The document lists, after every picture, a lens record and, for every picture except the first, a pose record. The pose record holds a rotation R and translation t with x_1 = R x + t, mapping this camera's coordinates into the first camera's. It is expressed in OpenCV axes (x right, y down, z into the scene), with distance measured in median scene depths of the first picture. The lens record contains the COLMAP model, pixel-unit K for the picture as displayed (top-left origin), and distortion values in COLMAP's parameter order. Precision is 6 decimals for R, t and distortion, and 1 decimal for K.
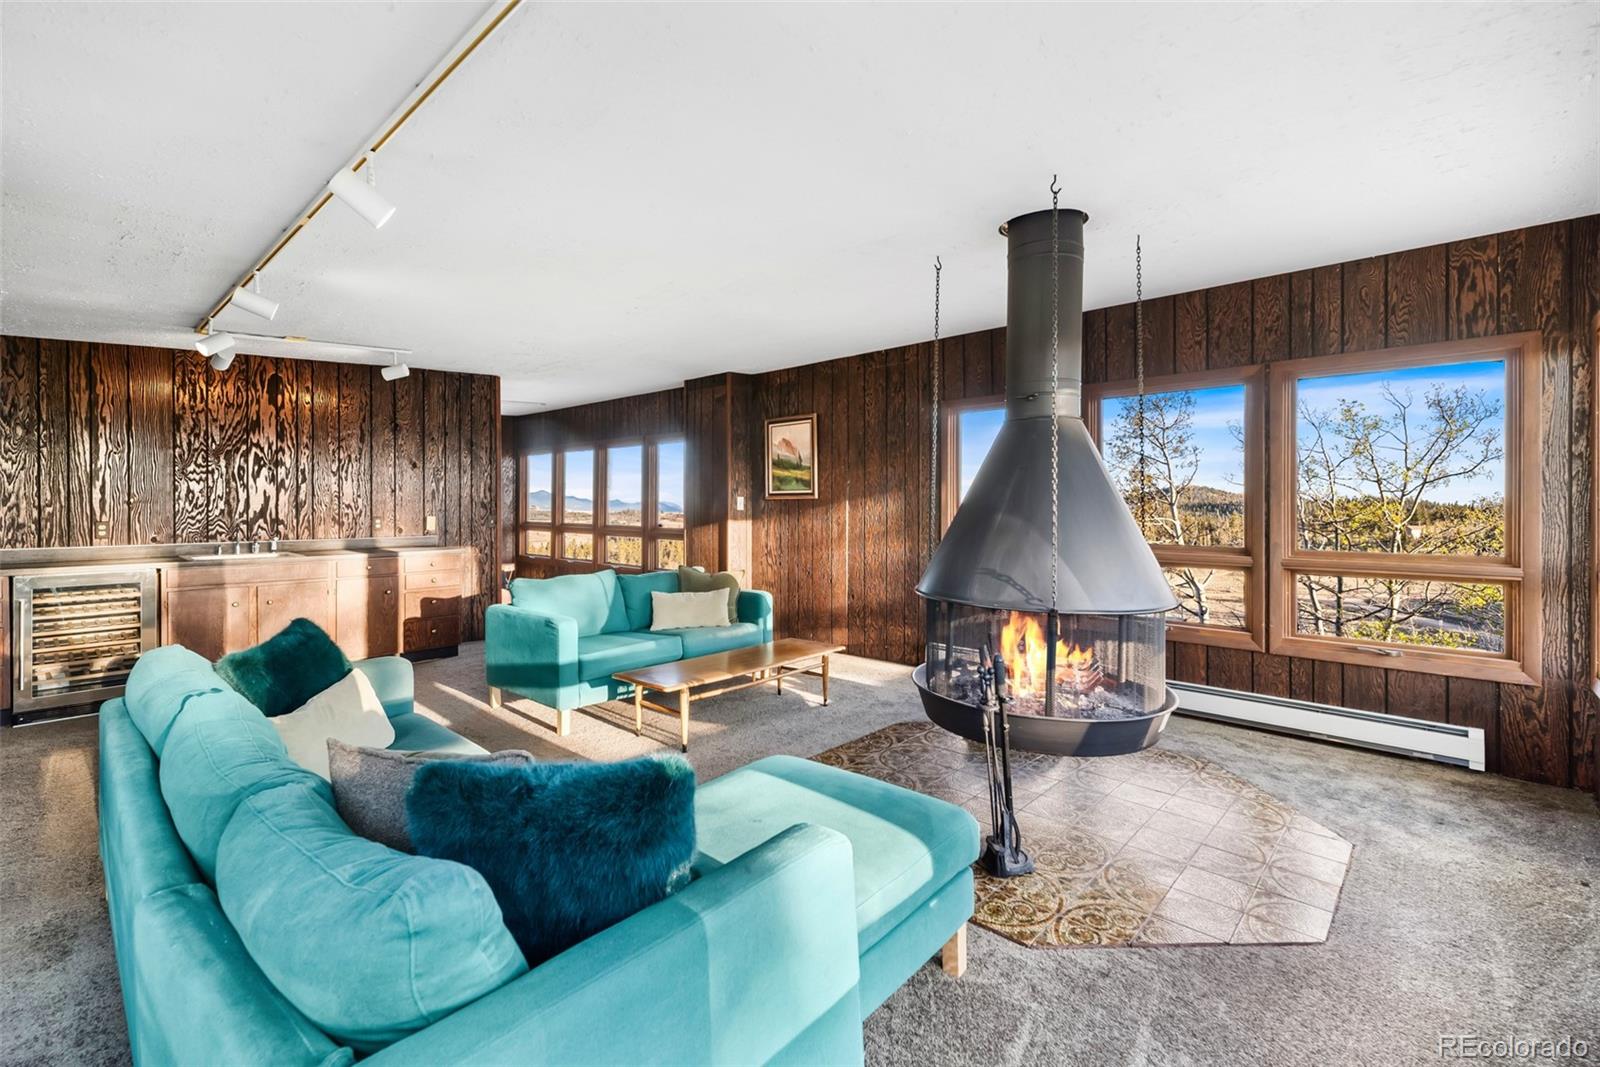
lens RADIAL K [[693.6, 0, 790.3], [0, 693.6, 502.9], [0, 0, 1]] dist [0.007366, 0.000517]
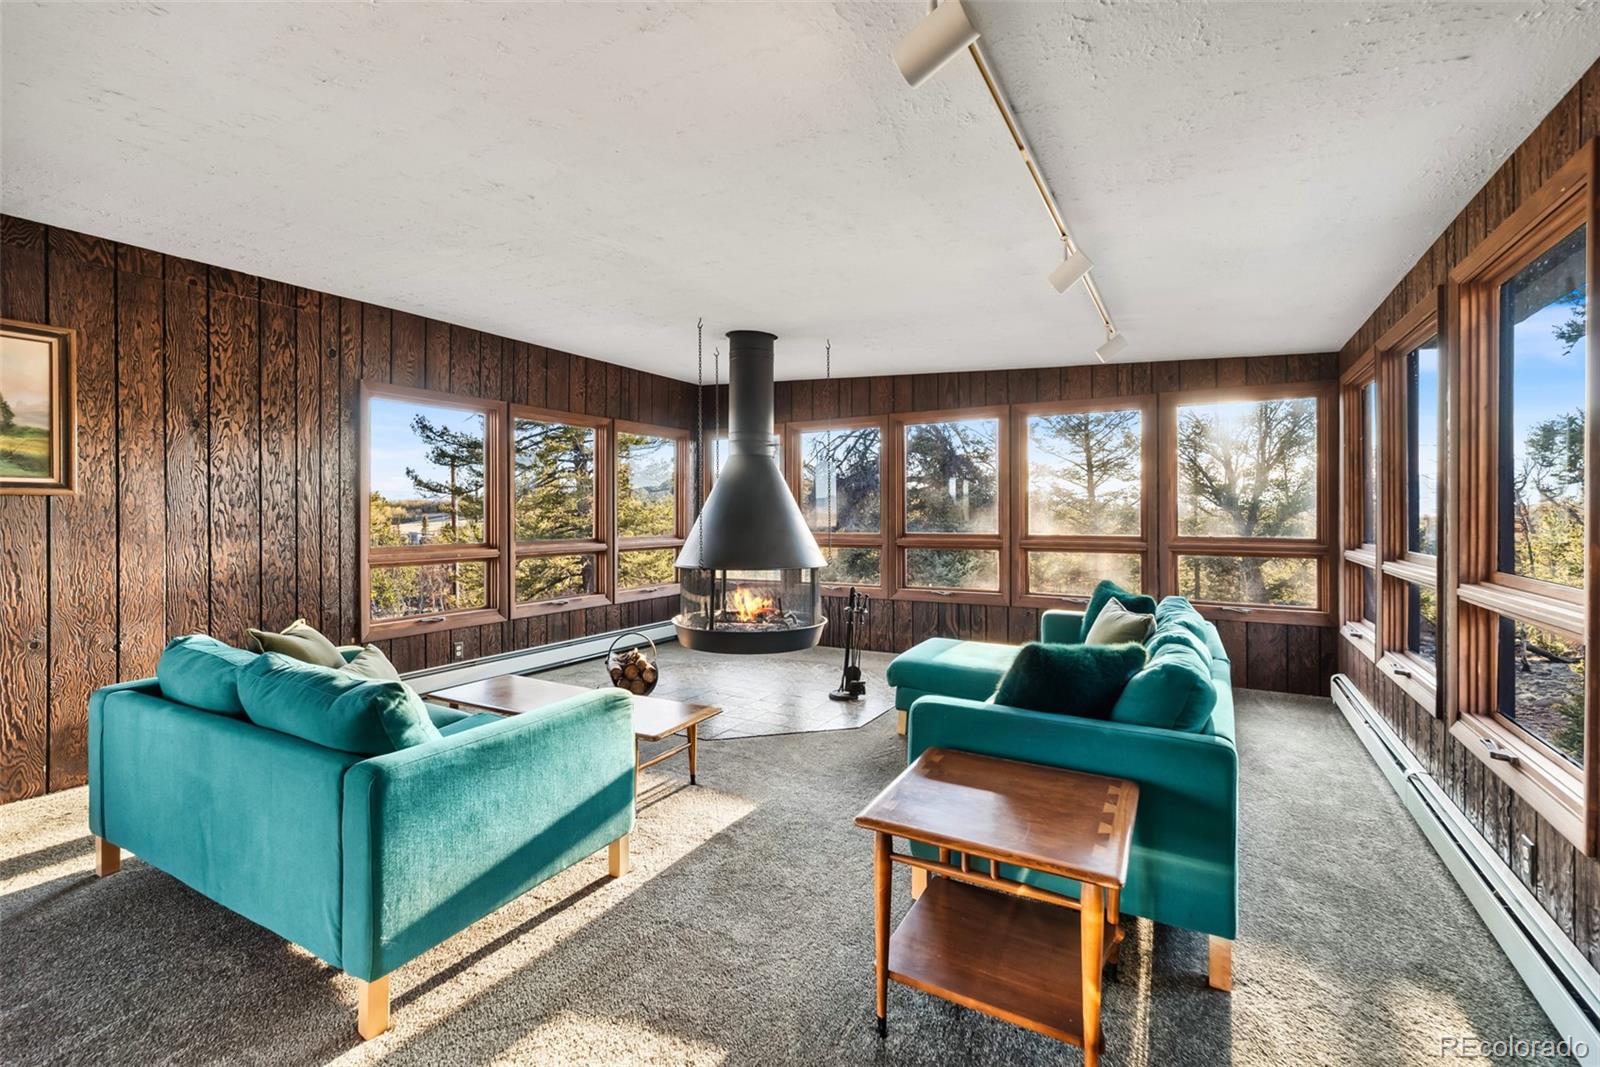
lens RADIAL K [[693.6, 0, 787.8], [0, 693.6, 506.3], [0, 0, 1]] dist [0.007366, 0.000517]
pose [[-0.227564, 0.005523, 0.973748, -0.877374], [-0.000993, 0.999982, -0.005903, 0.004325], [-0.973763, -0.002310, -0.227554, 0.918710]]
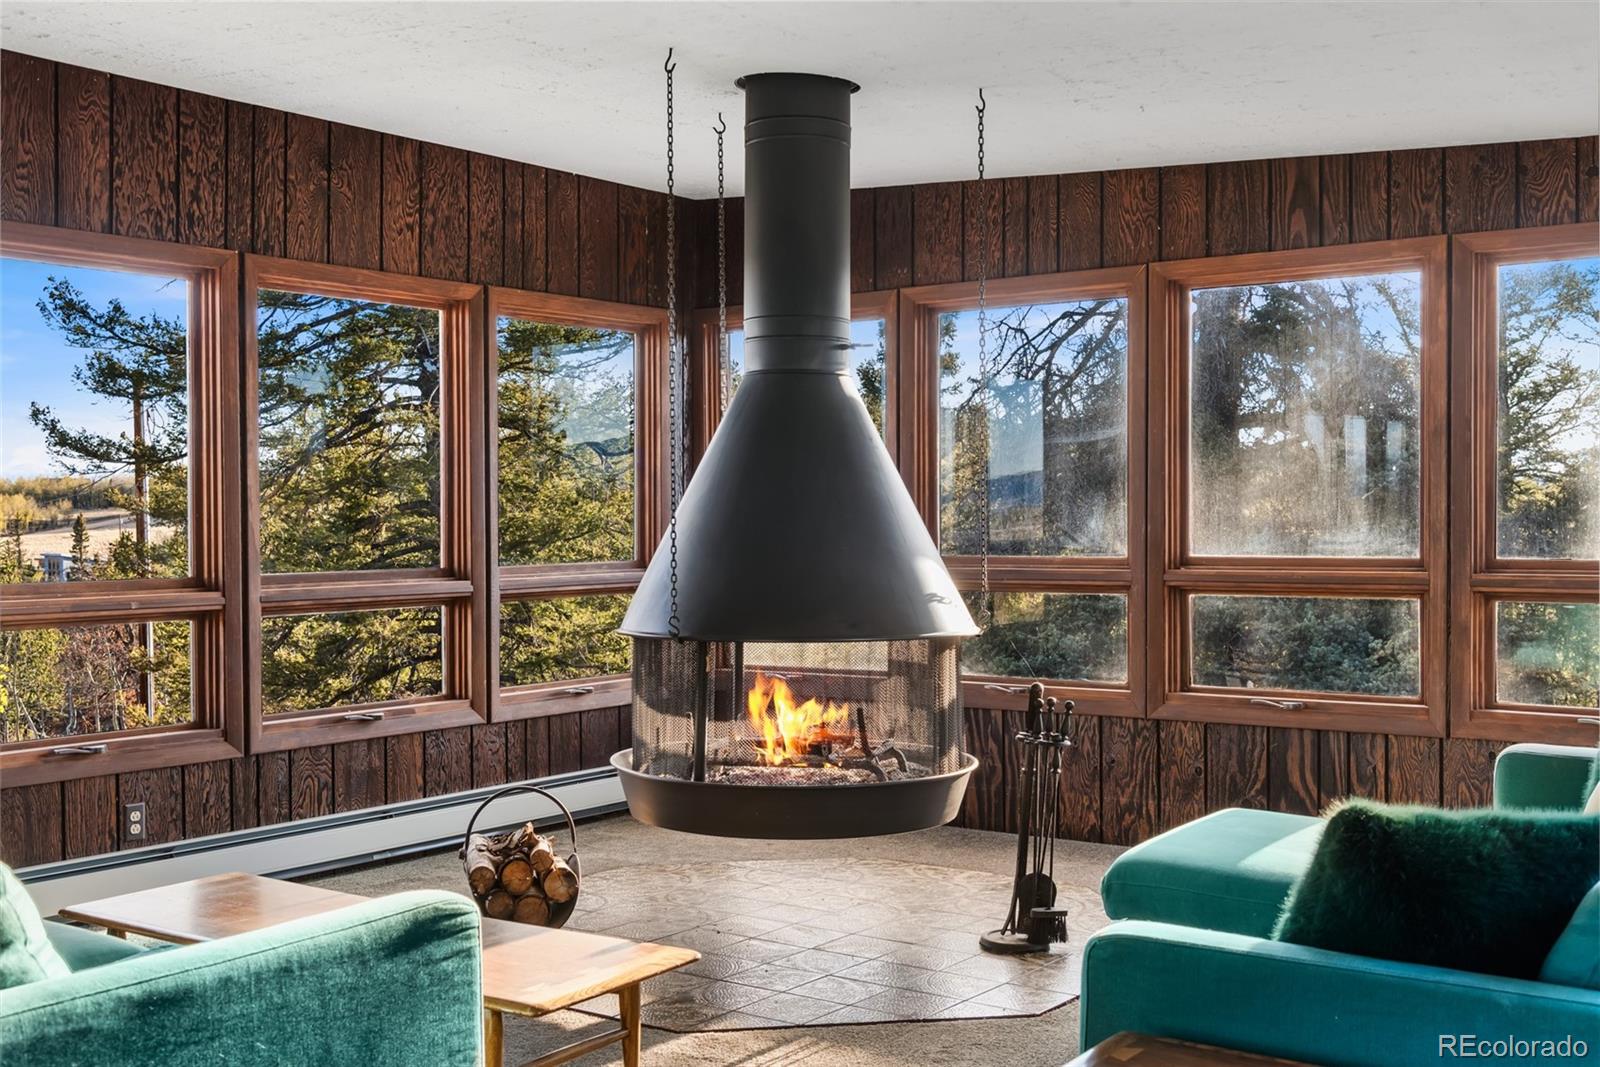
lens RADIAL K [[1768.3, 0, 794.6], [0, 1768.3, 528.7], [0, 0, 1]] dist [-0.004991, 0.000000]
pose [[-0.130424, -0.015400, 0.991339, -0.964170], [0.001707, 0.999874, 0.015757, 0.003945], [-0.991457, 0.003747, -0.130382, 0.879335]]
